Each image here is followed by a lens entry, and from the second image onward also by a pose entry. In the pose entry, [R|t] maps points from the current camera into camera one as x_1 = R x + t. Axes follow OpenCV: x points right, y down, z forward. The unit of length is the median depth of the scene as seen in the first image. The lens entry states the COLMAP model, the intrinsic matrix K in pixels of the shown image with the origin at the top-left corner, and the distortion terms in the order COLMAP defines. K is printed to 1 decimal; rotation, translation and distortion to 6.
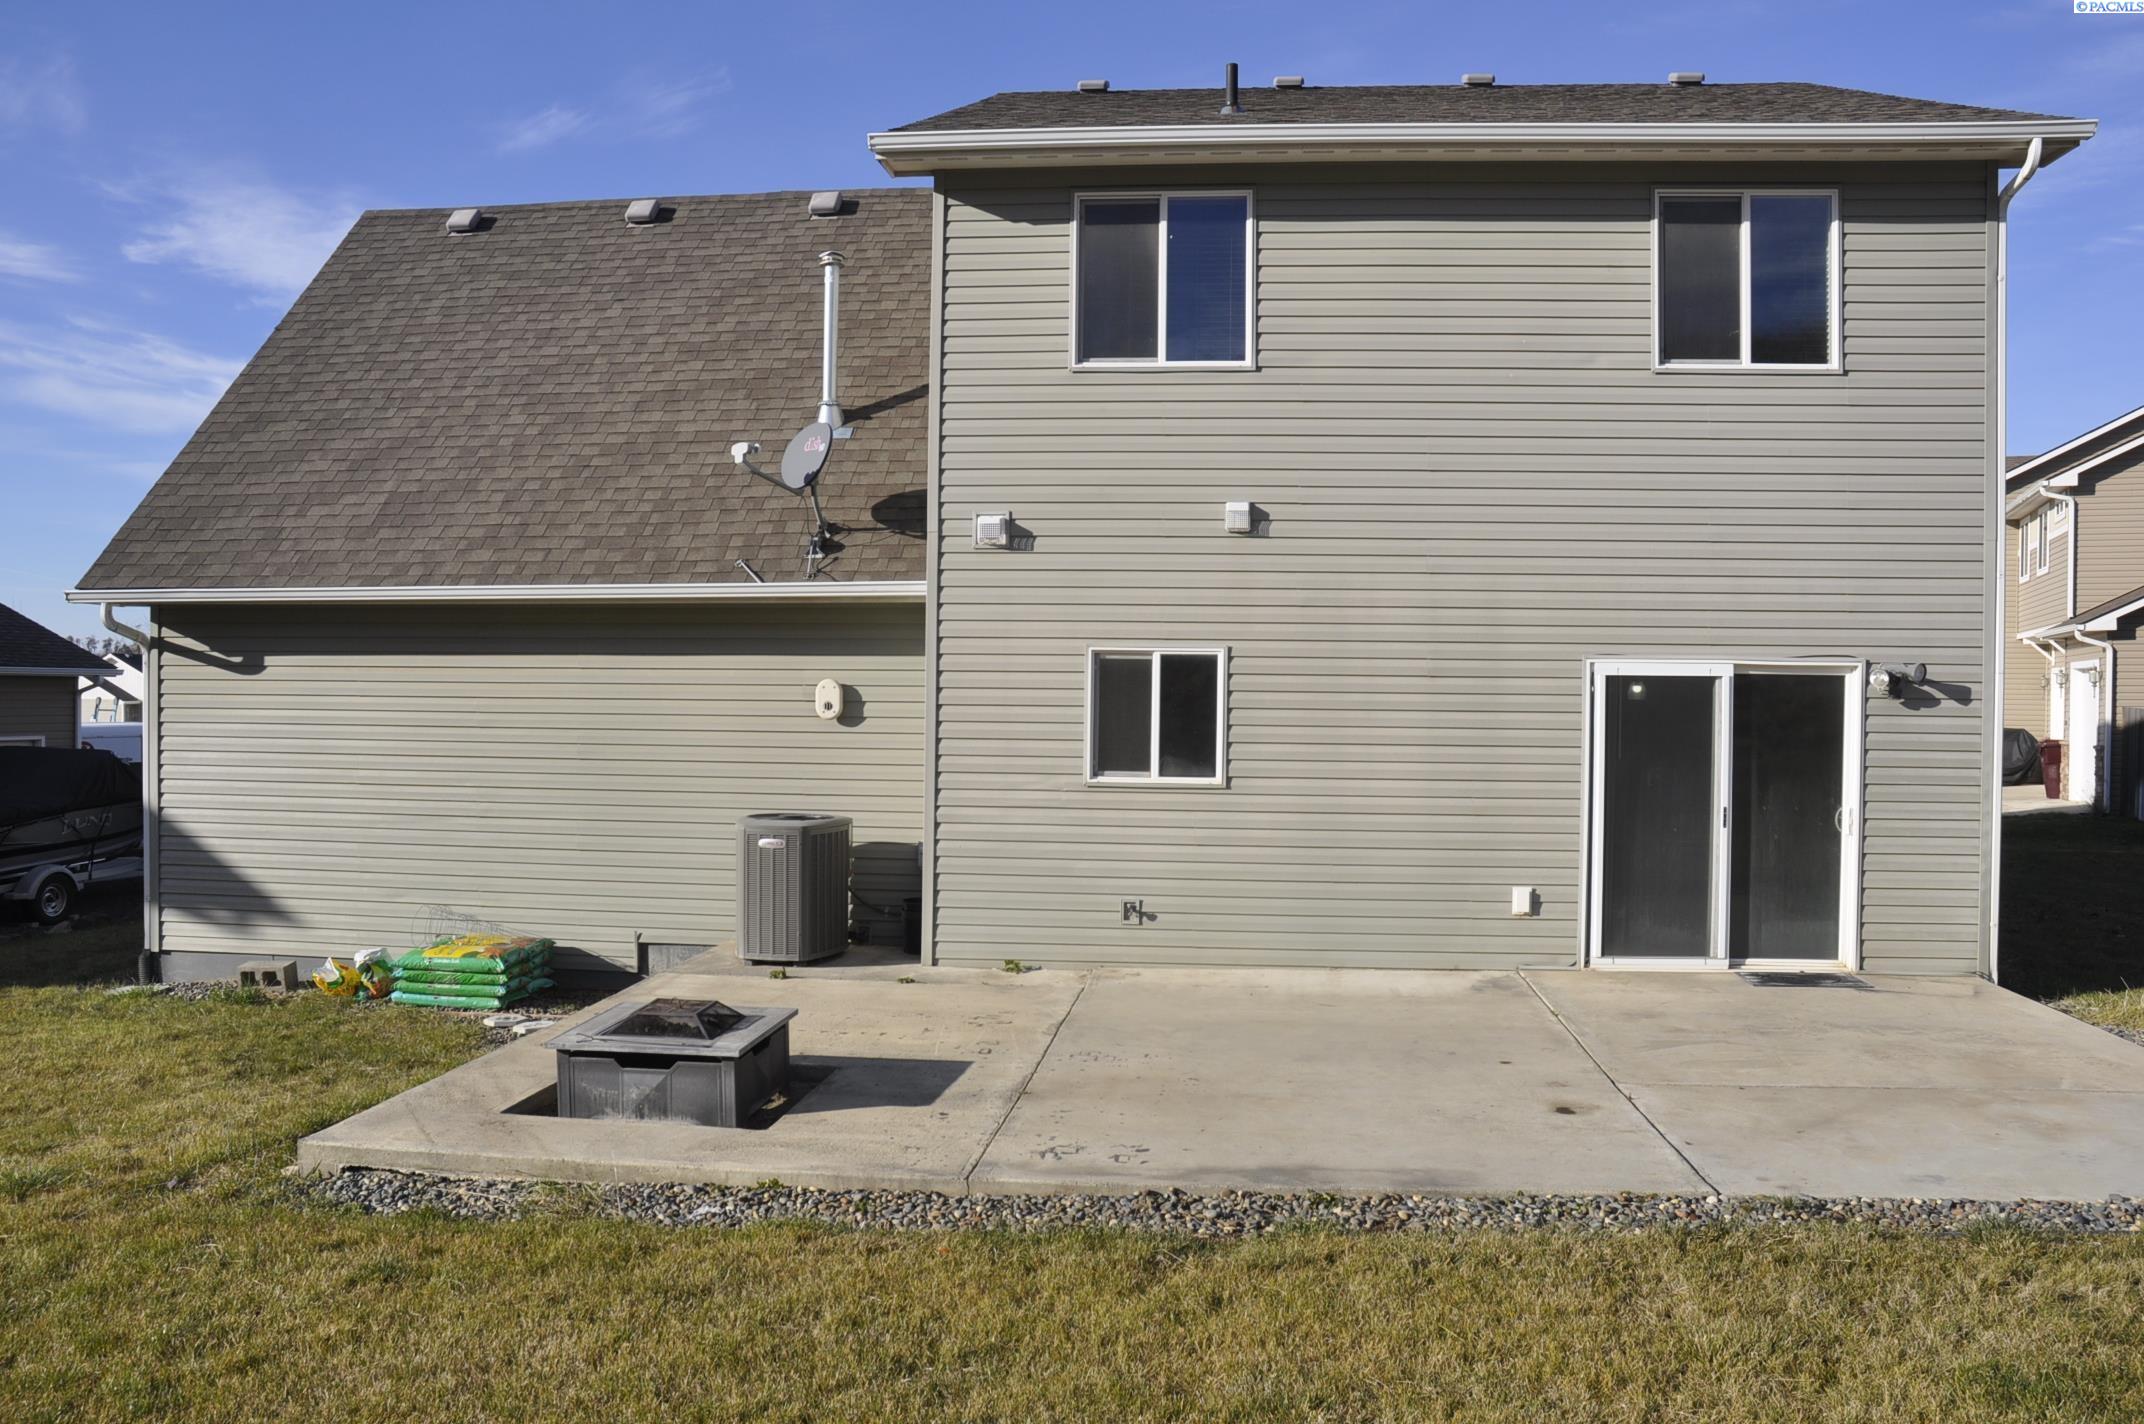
lens RADIAL K [[1703.1, 0, 1073.3], [0, 1703.1, 701.5], [0, 0, 1]] dist [-0.108810, 0.069252]
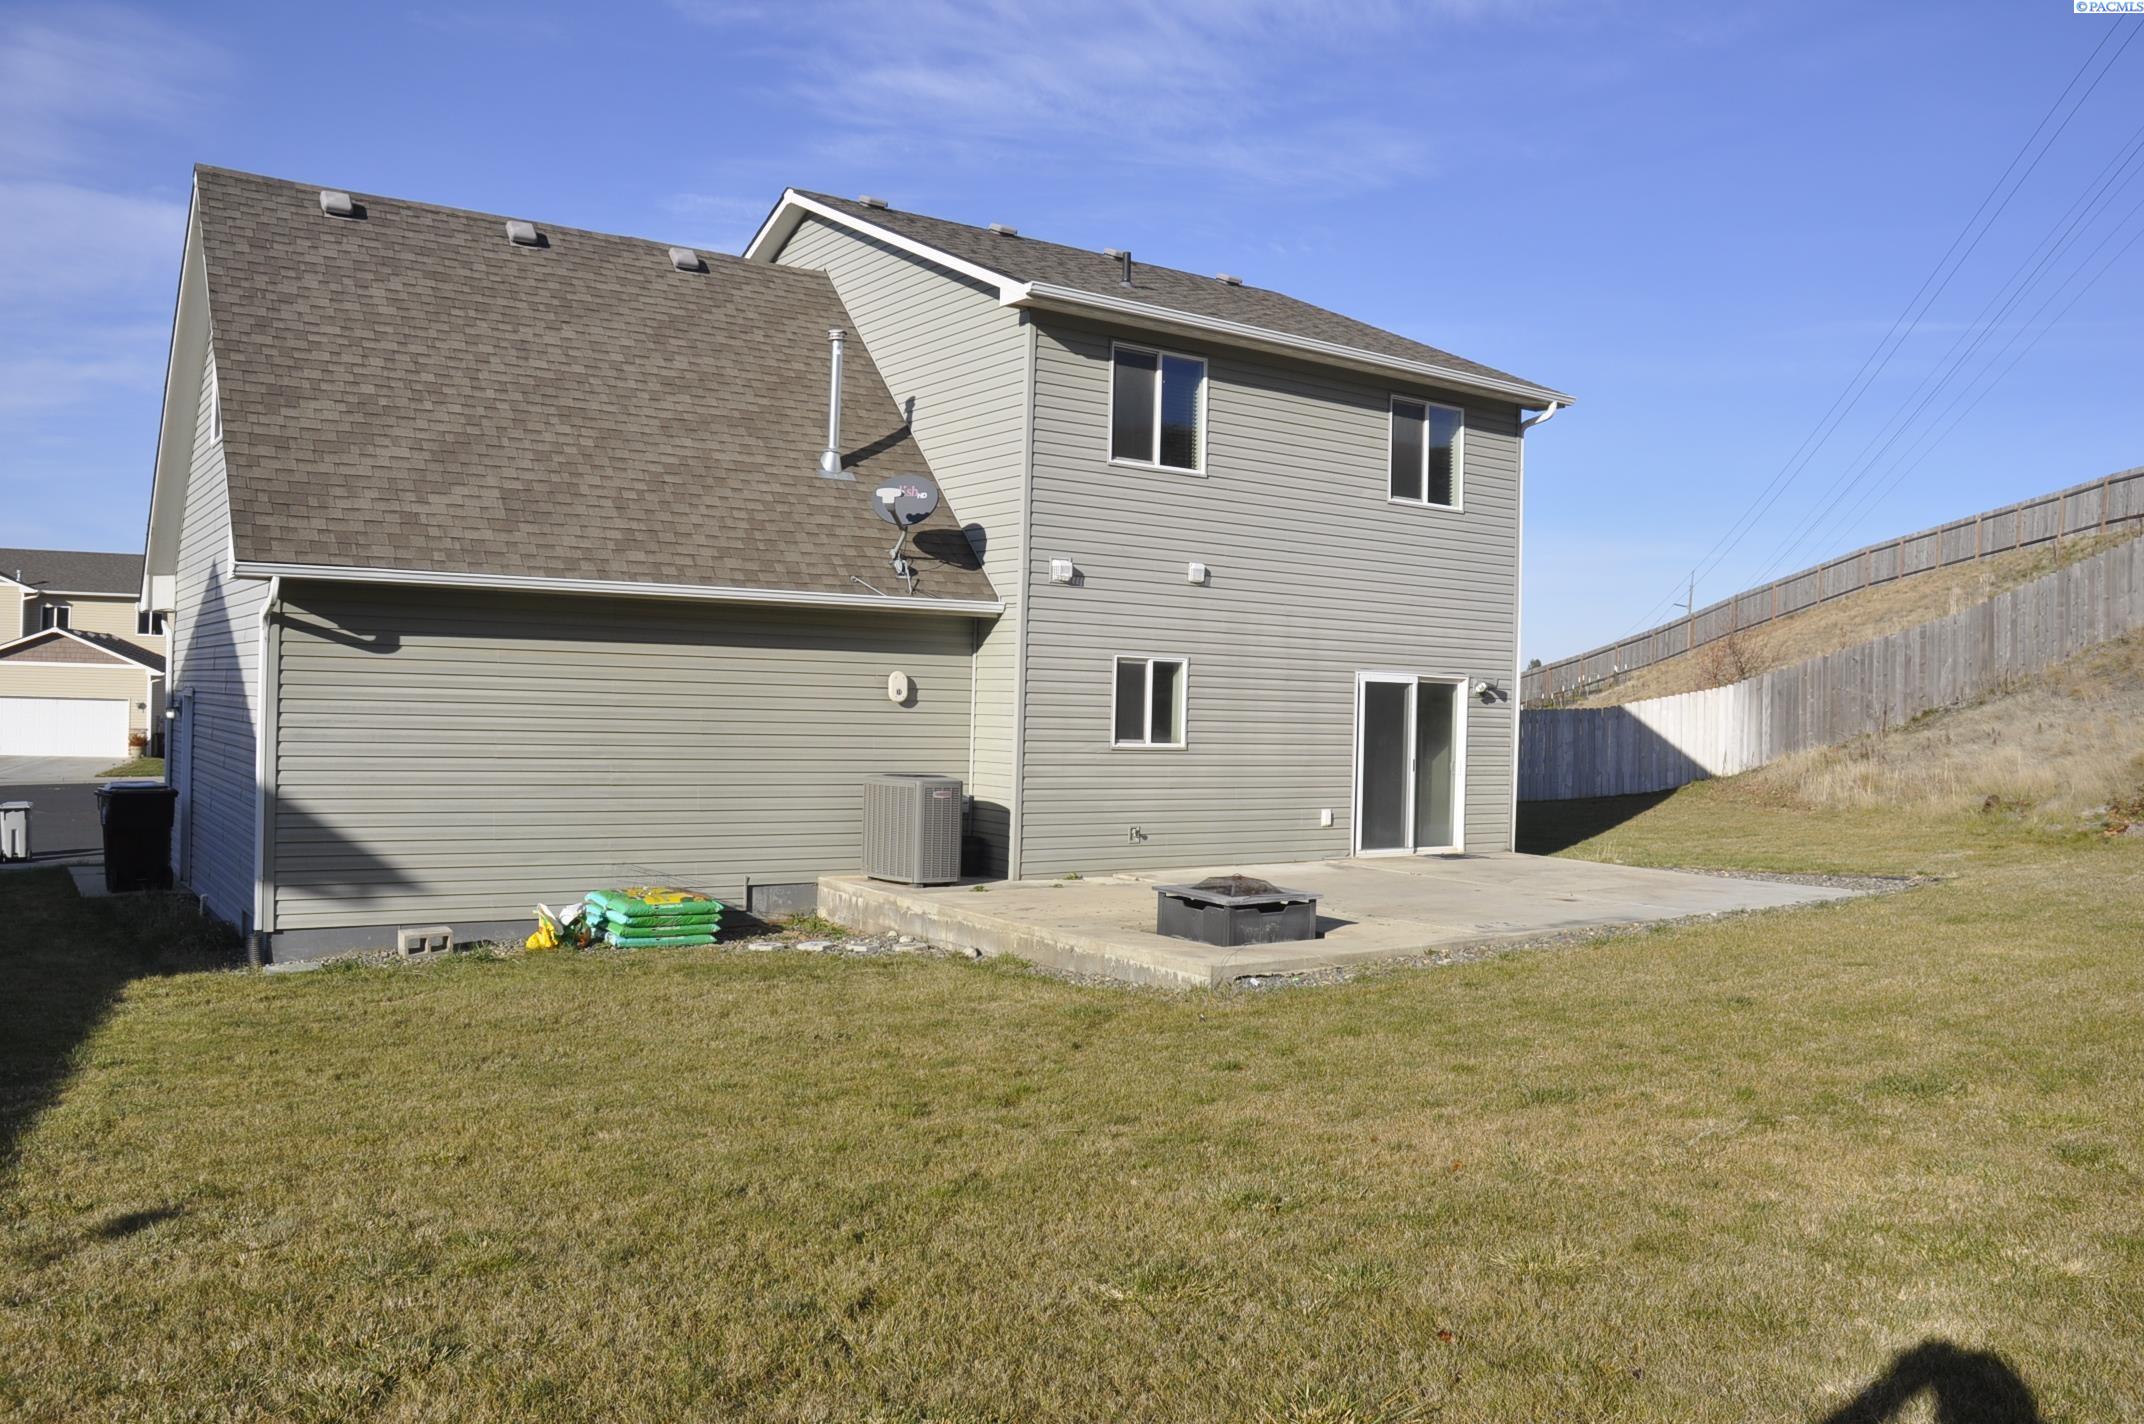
lens RADIAL K [[1703.1, 0, 1079.0], [0, 1703.1, 711.1], [0, 0, 1]] dist [-0.108810, 0.069252]
pose [[0.743377, 0.008944, 0.668813, -0.966541], [-0.011505, 0.999934, -0.000585, 0.017019], [-0.668774, -0.007260, 0.743431, -0.062600]]
